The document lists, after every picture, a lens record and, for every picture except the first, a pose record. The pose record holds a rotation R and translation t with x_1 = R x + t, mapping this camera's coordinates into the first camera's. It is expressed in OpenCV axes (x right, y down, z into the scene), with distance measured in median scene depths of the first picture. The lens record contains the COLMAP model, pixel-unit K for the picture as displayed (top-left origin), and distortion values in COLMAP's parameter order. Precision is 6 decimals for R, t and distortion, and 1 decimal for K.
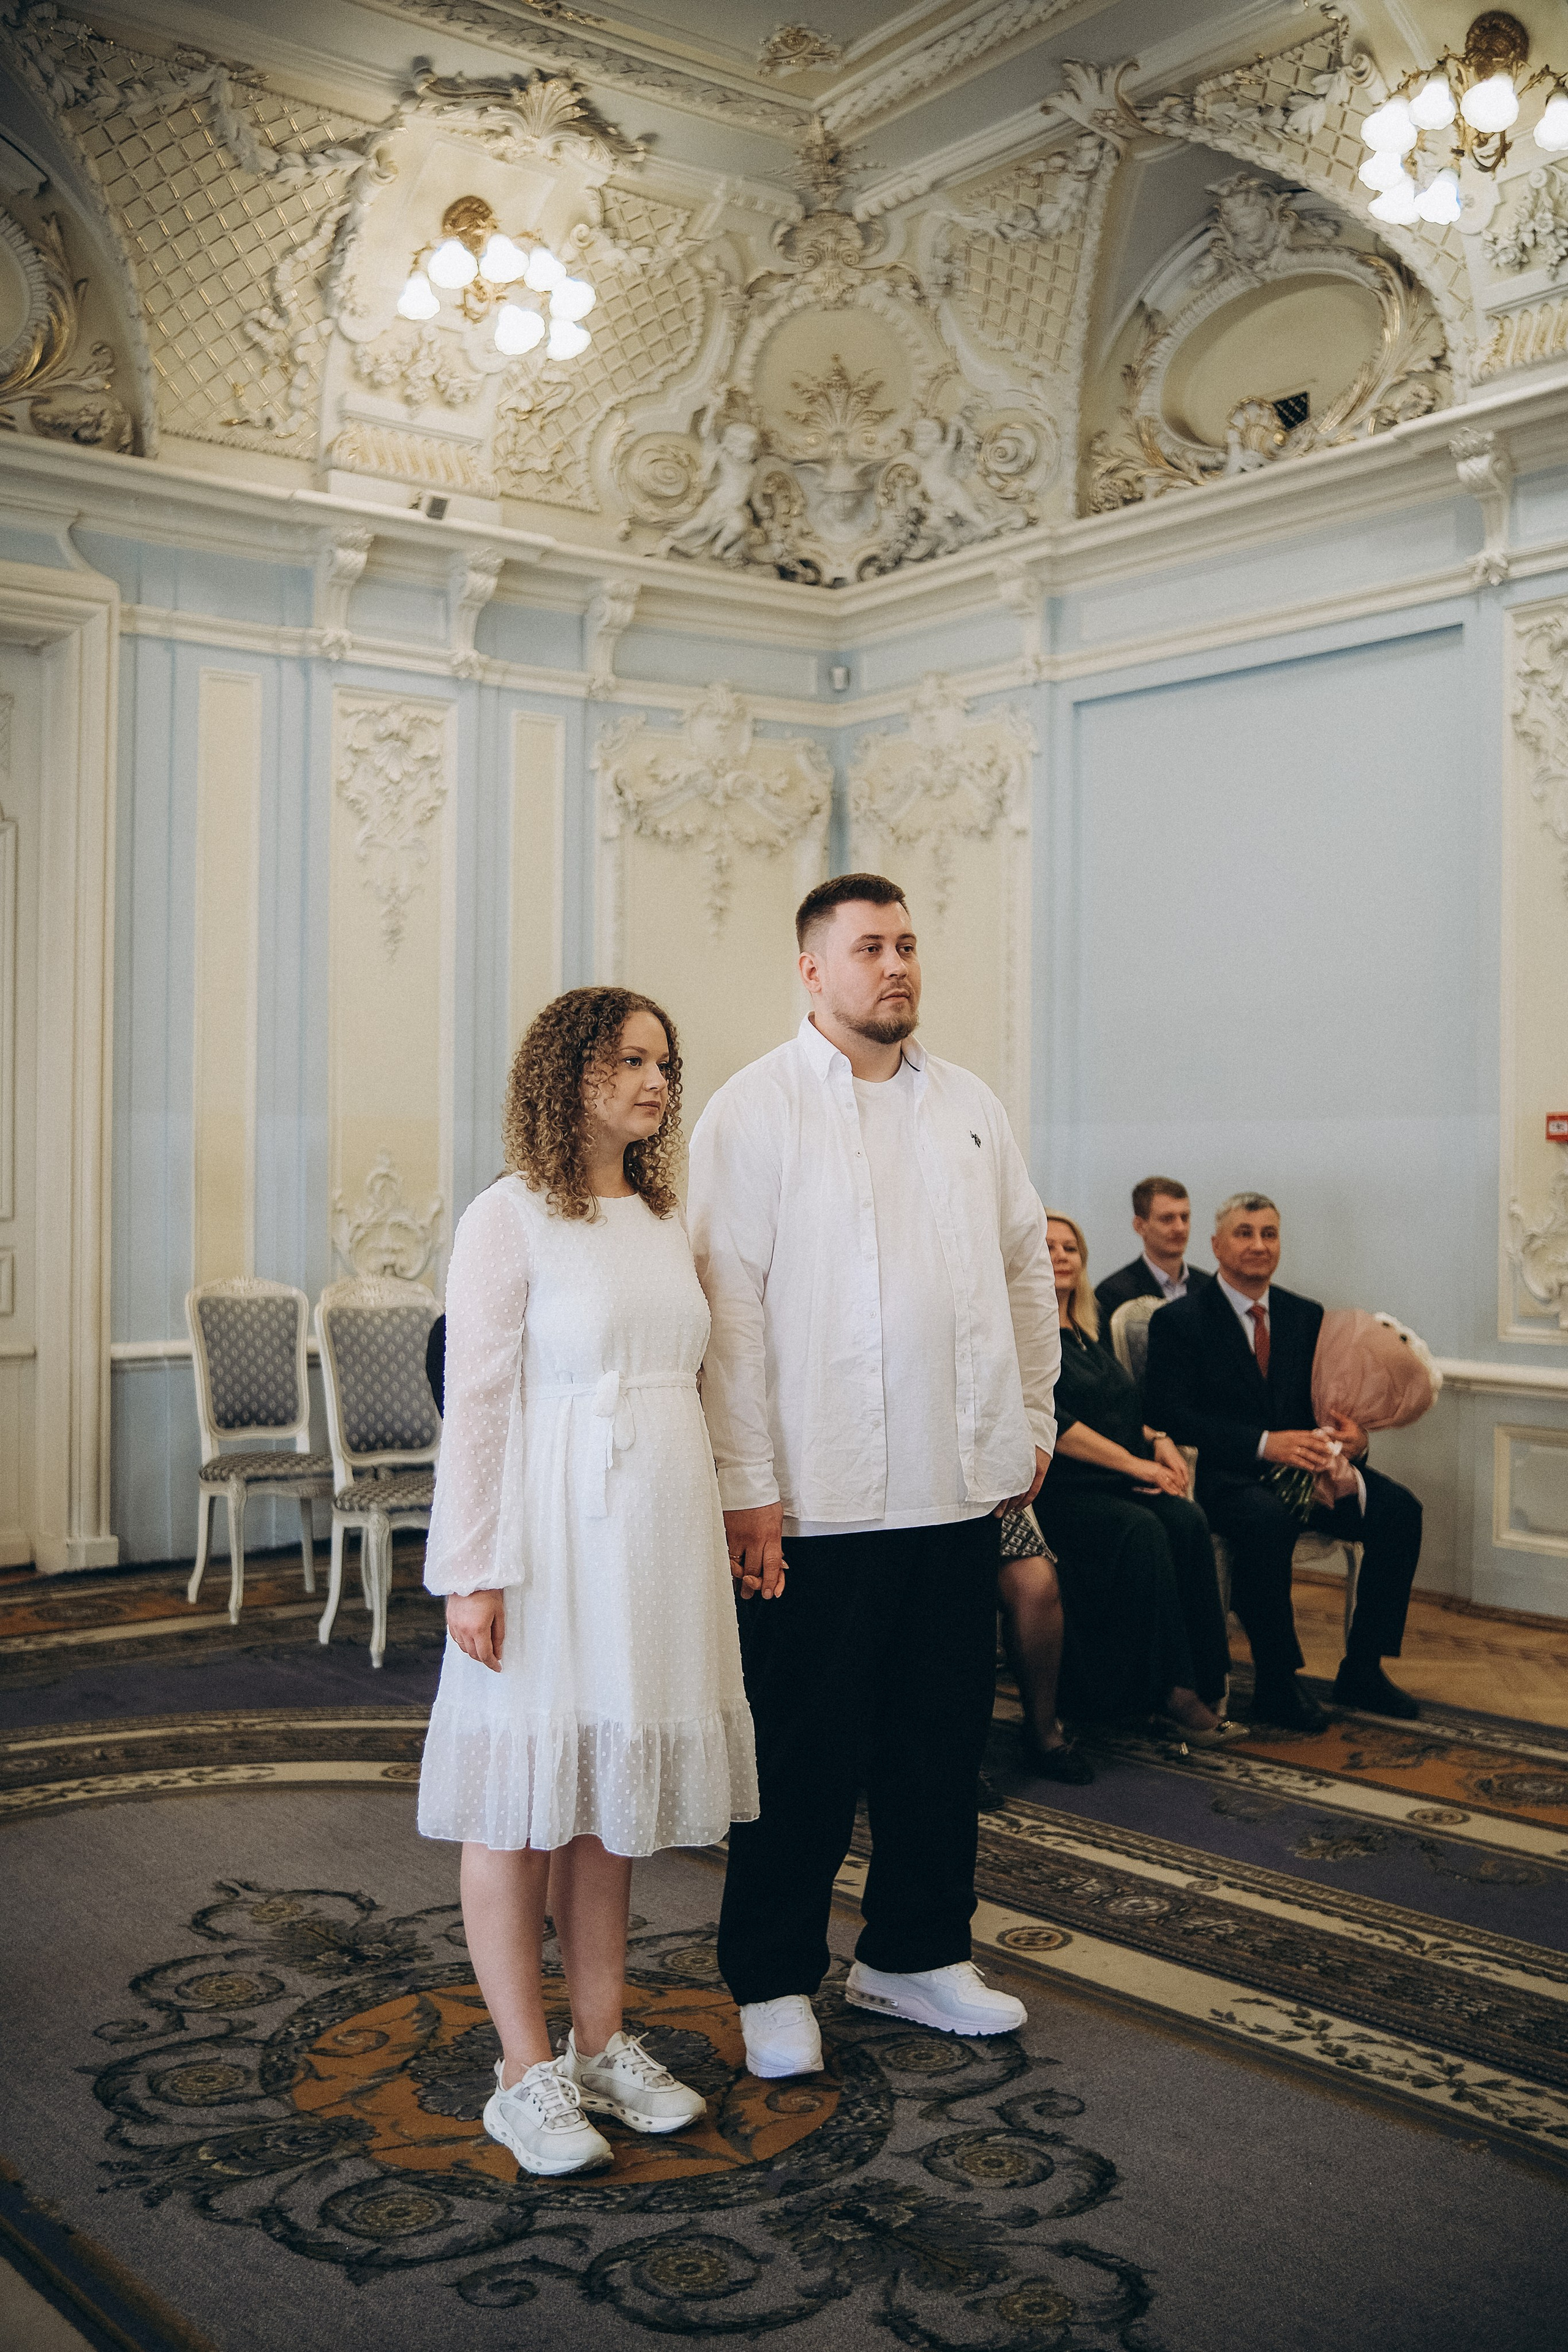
lens RADIAL K [[2398.3, 0, 794.8], [0, 2398.3, 1145.3], [0, 0, 1]] dist [-0.137742, 0.230452]
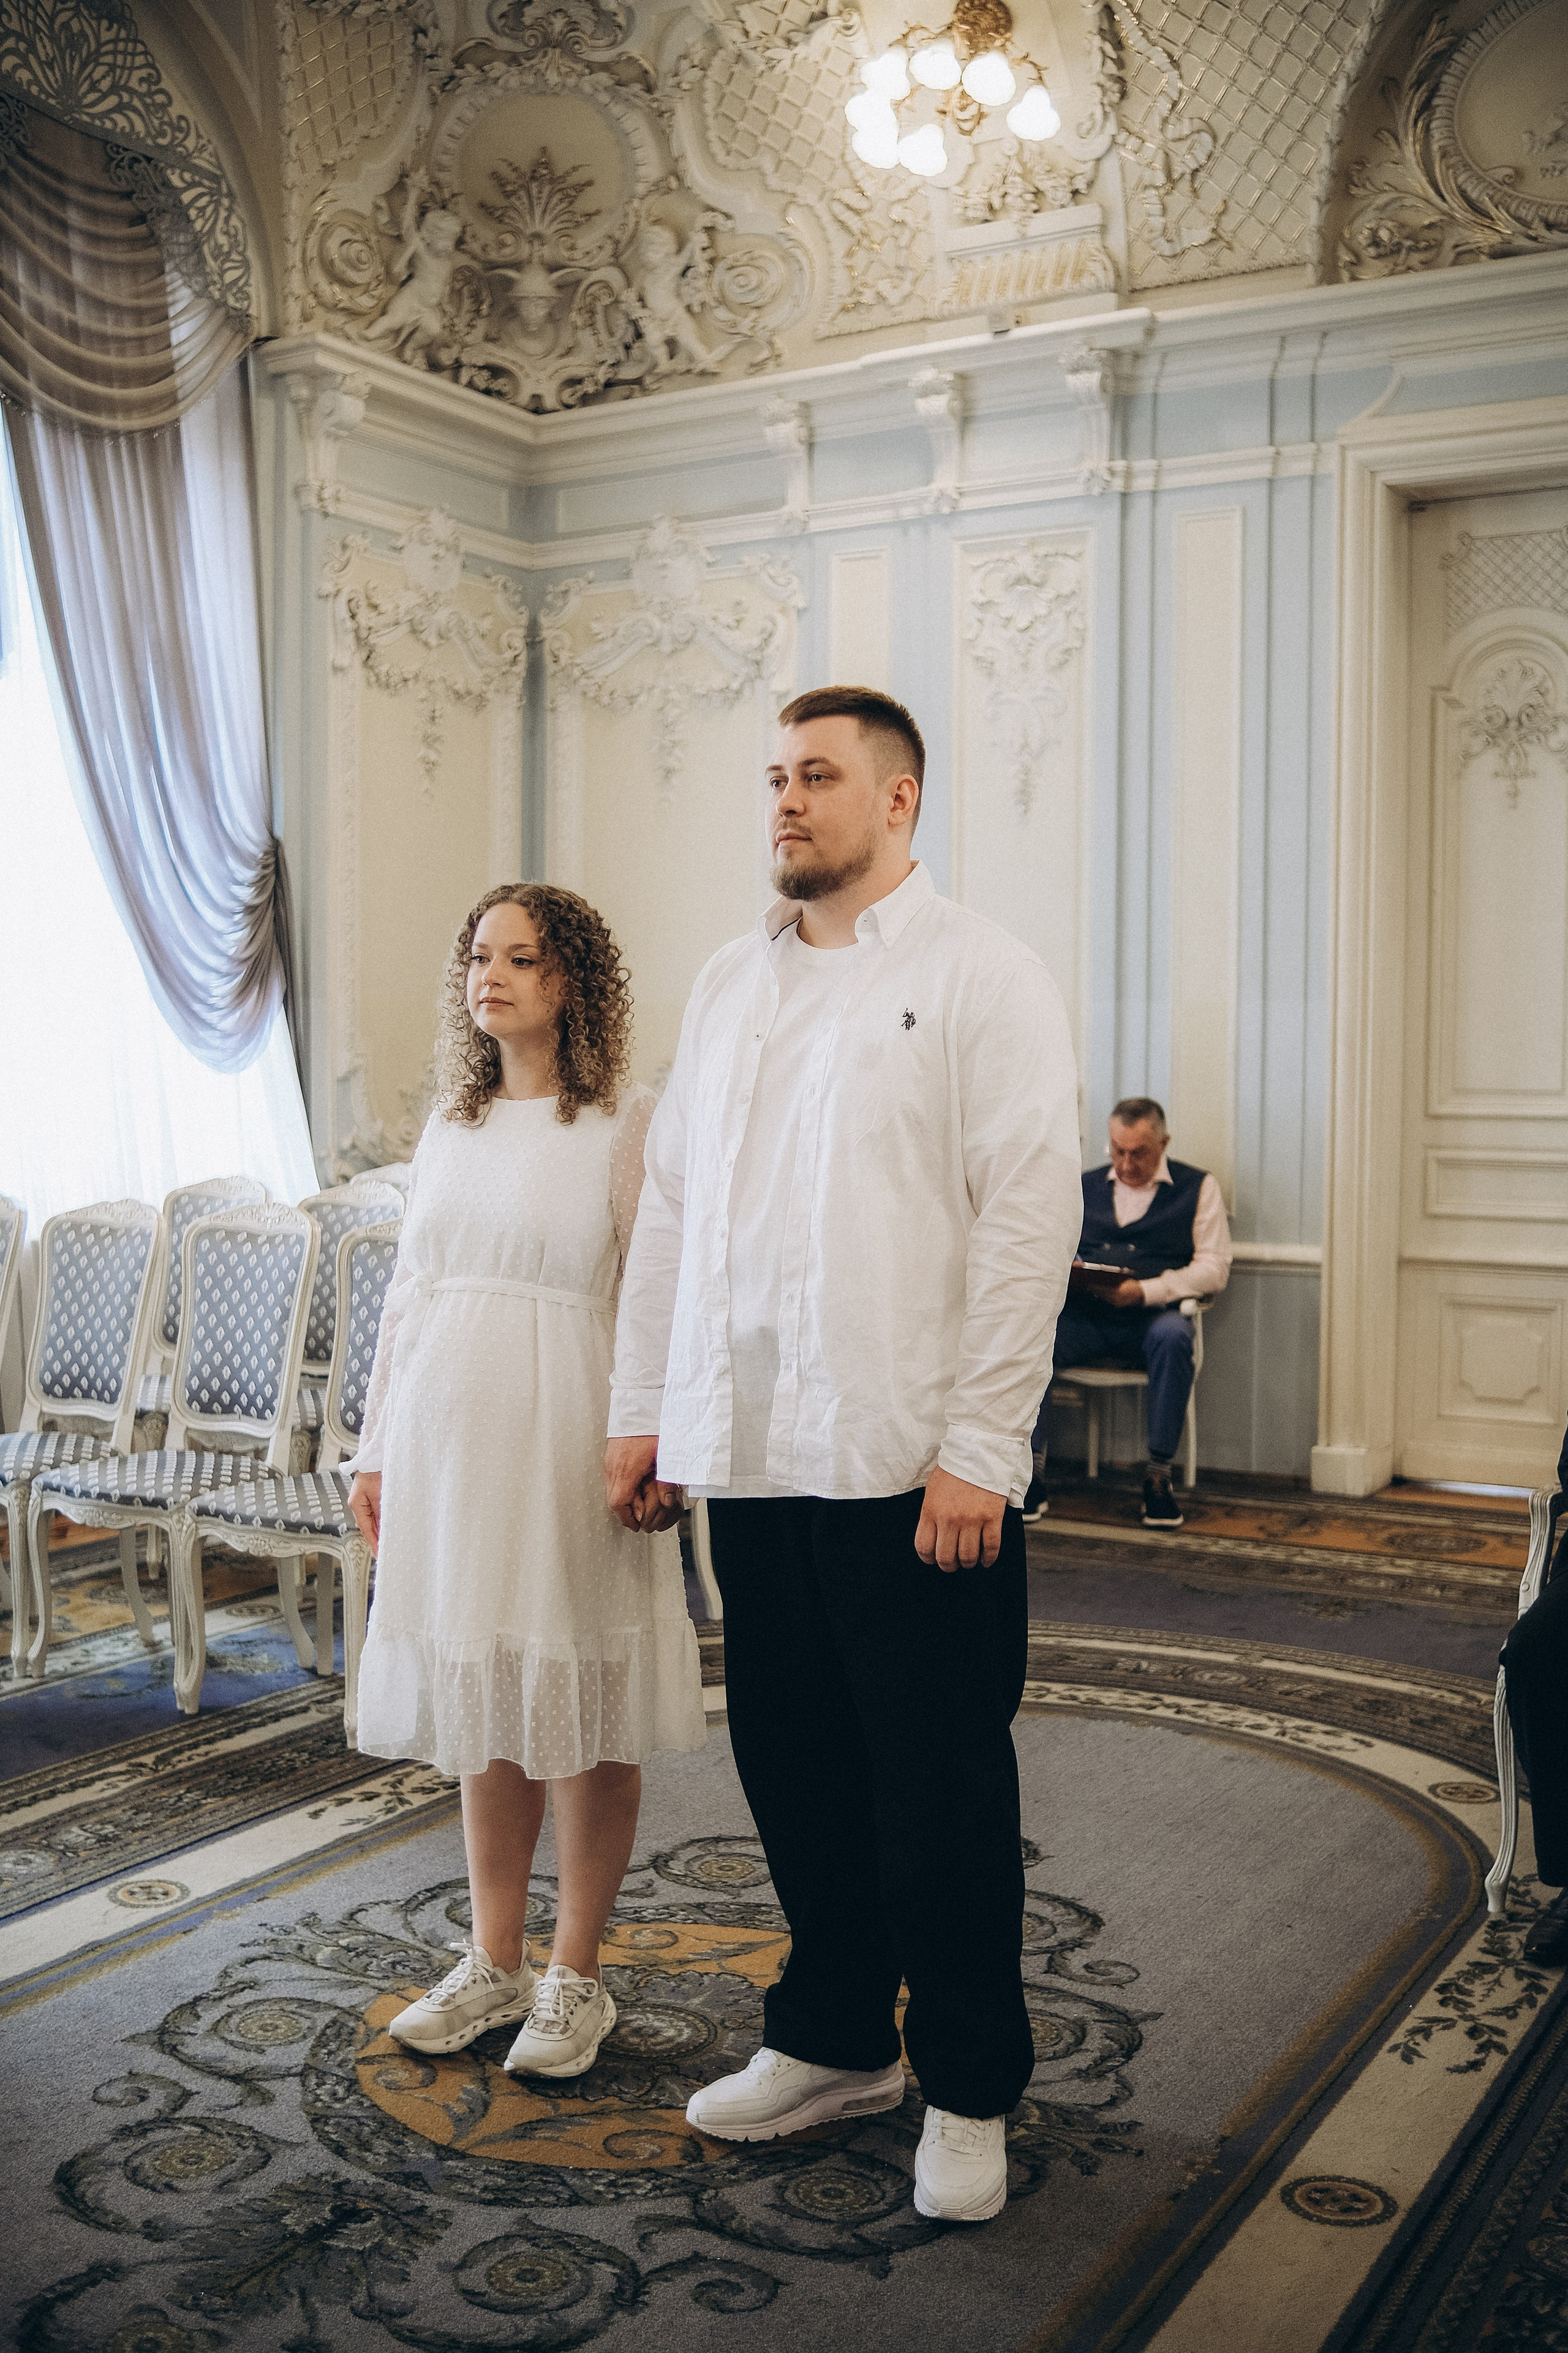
lens RADIAL K [[2419.8, 0, 747.8], [0, 2419.8, 1171.5], [0, 0, 1]] dist [-0.131776, 0.215830]
pose [[0.328526, 0.040456, -0.943628, 0.749812], [0.011474, 0.998838, 0.046818, 0.005626], [0.944425, -0.026208, 0.327679, 0.688833]]
